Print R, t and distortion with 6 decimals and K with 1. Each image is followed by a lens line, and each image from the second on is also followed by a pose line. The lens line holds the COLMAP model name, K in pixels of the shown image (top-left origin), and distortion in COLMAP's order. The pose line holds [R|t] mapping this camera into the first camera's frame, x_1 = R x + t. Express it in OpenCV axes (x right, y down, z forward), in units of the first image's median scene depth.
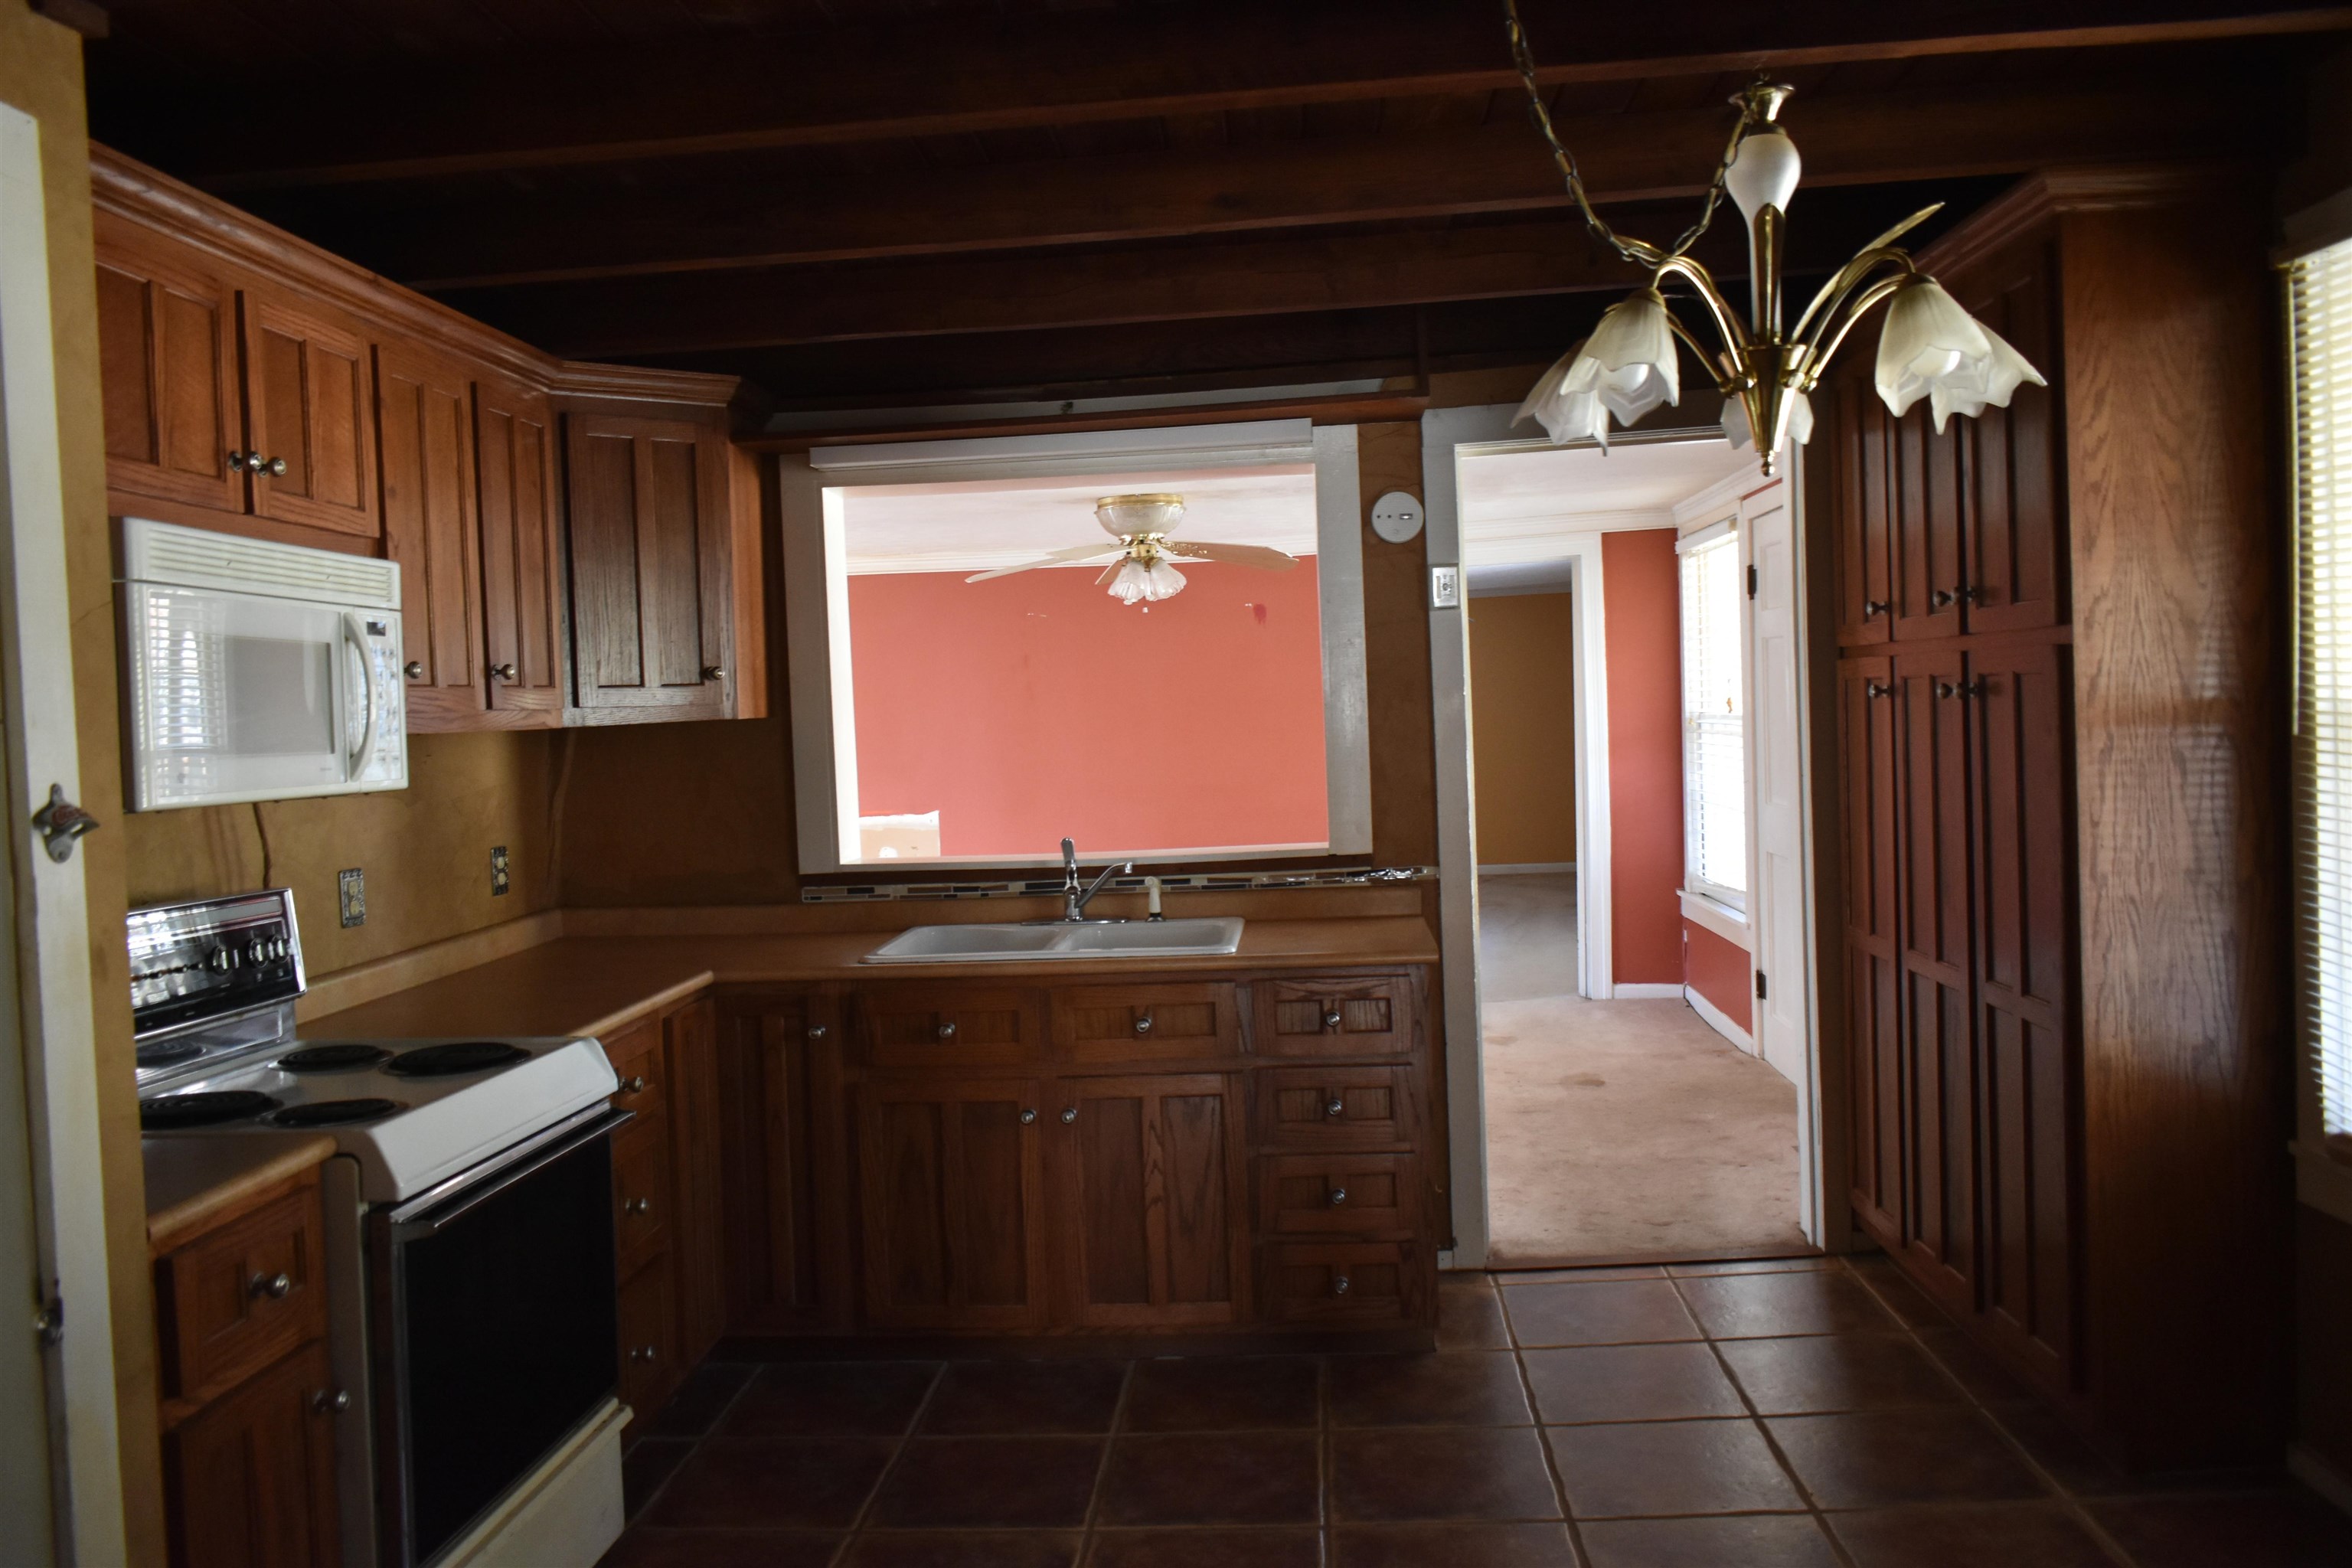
lens RADIAL K [[1830.4, 0, 1176.6], [0, 1830.4, 779.7], [0, 0, 1]] dist [0.004494, -0.007471]
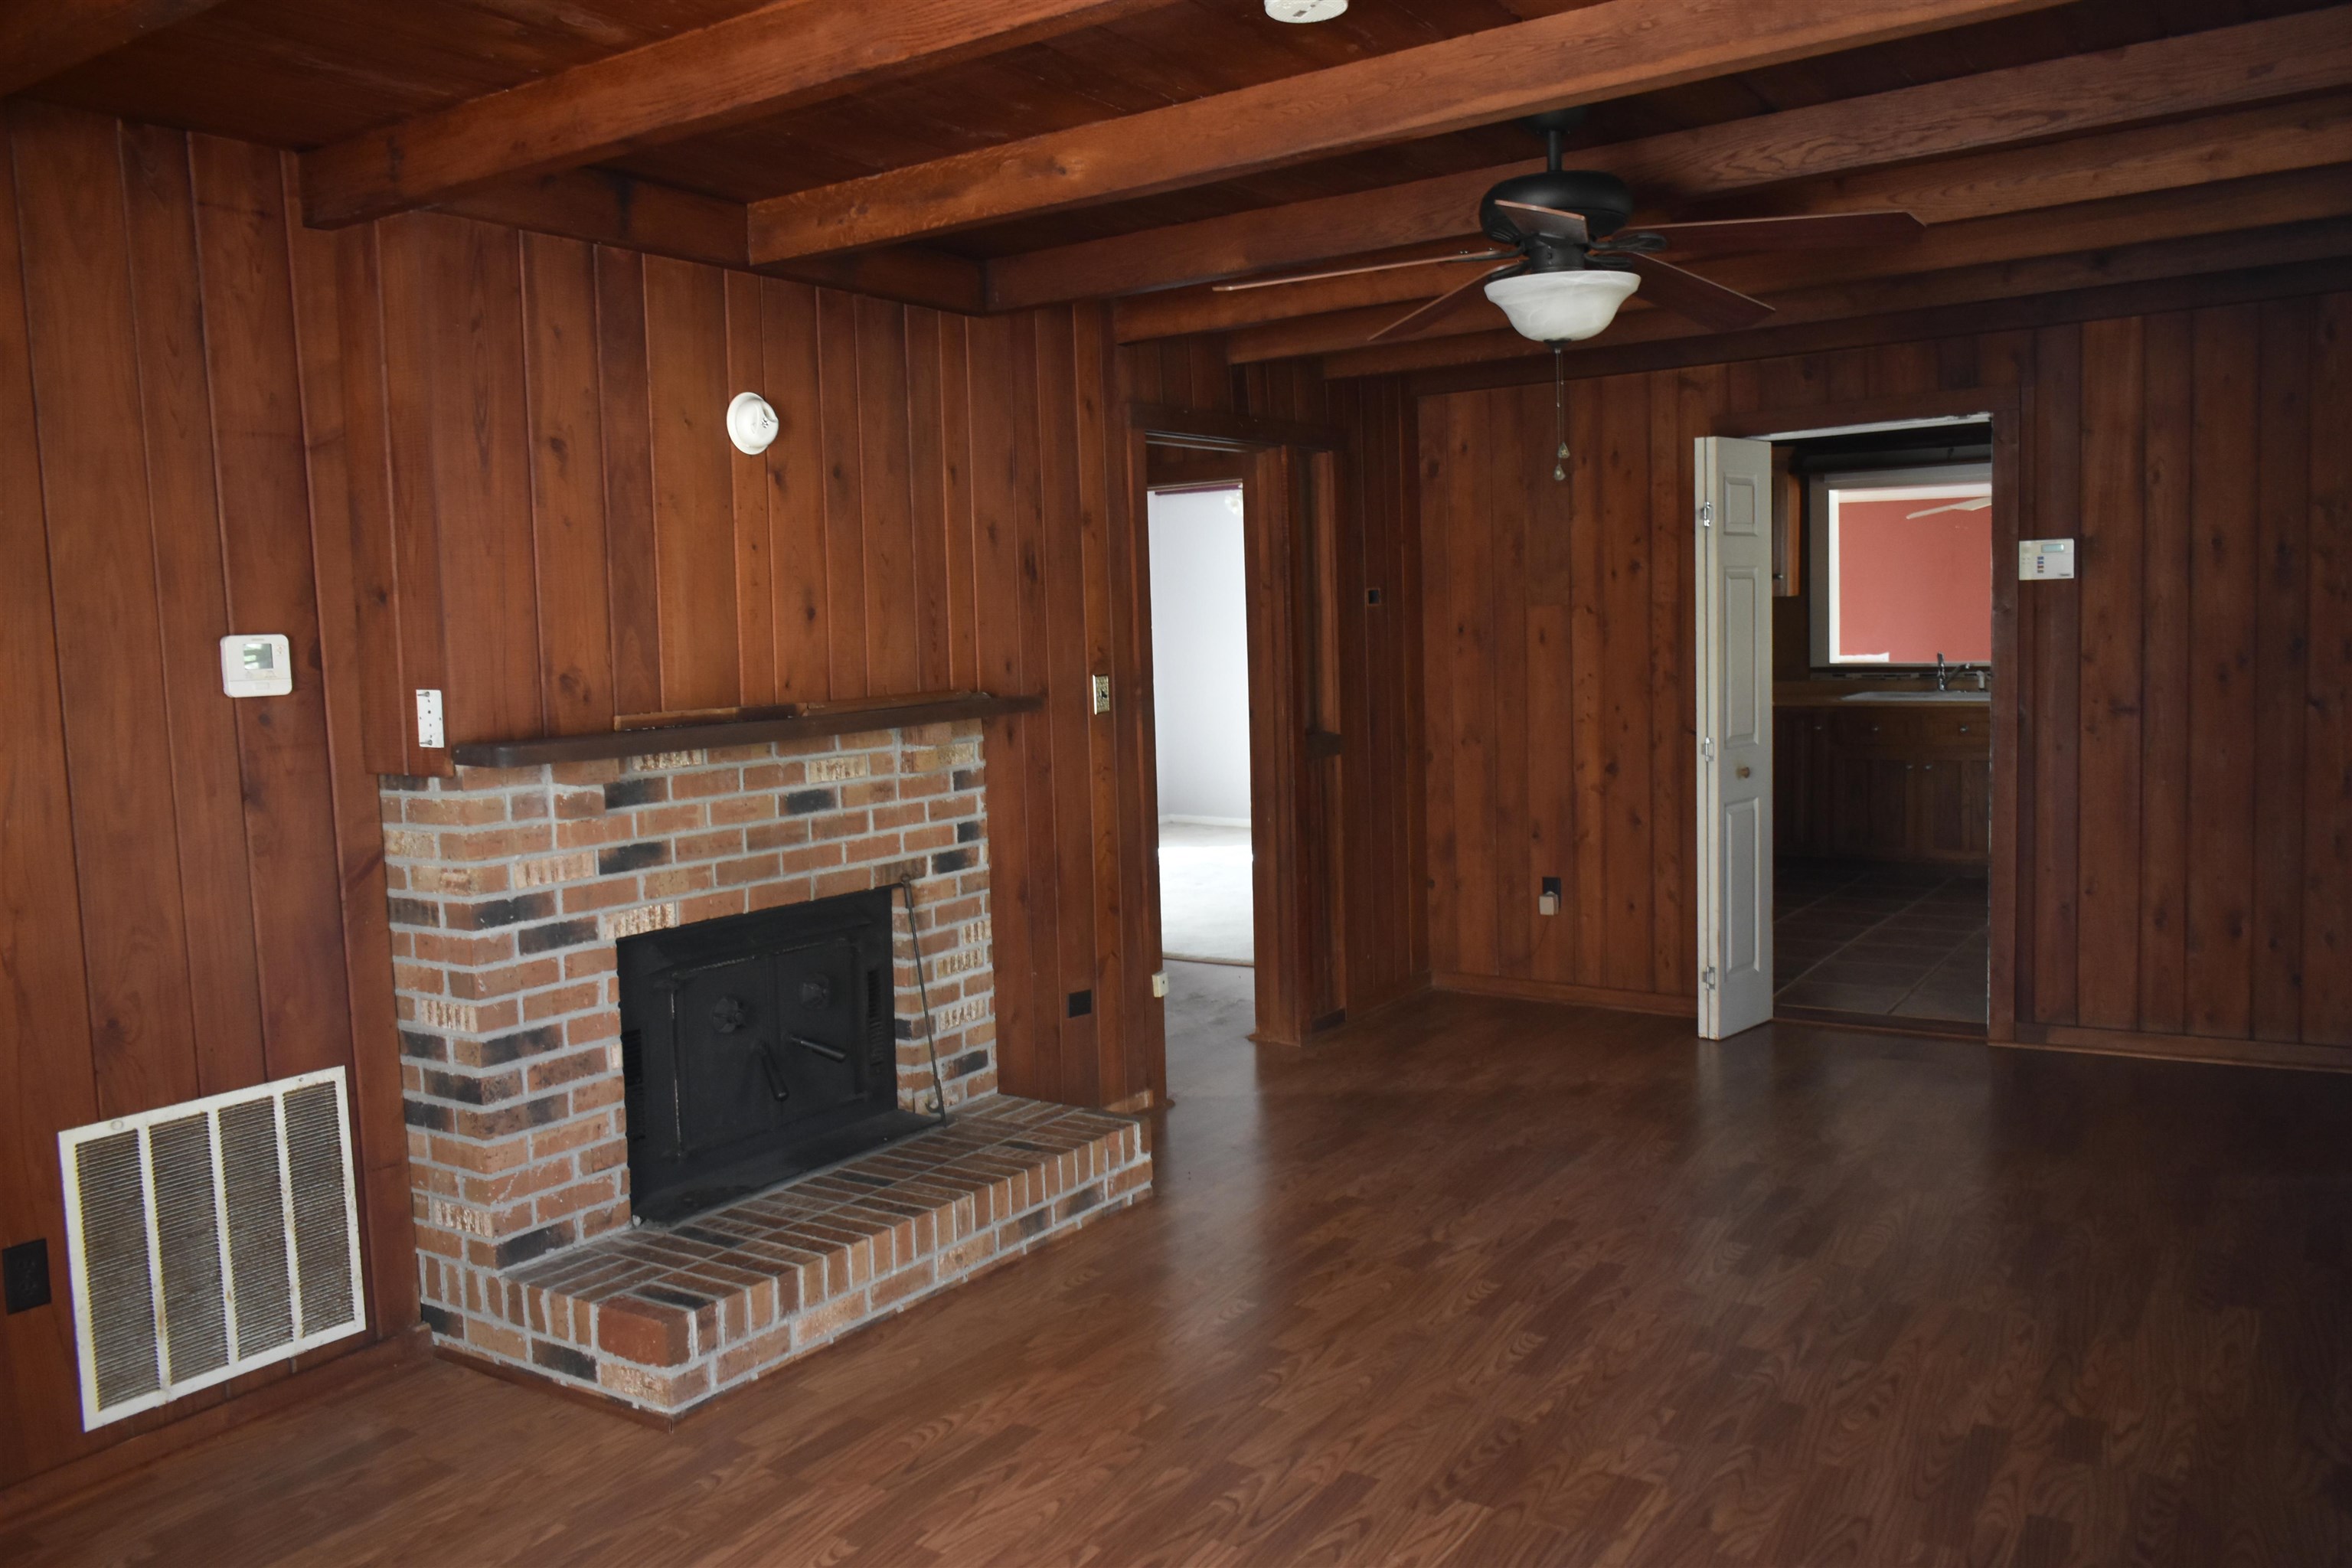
lens RADIAL K [[1830.4, 0, 1171.9], [0, 1830.4, 782.3], [0, 0, 1]] dist [0.004494, -0.007471]
pose [[0.871162, 0.058954, -0.487443, 0.214440], [-0.021847, 0.996436, 0.081470, 0.027591], [0.490509, -0.060324, 0.869345, -1.344712]]
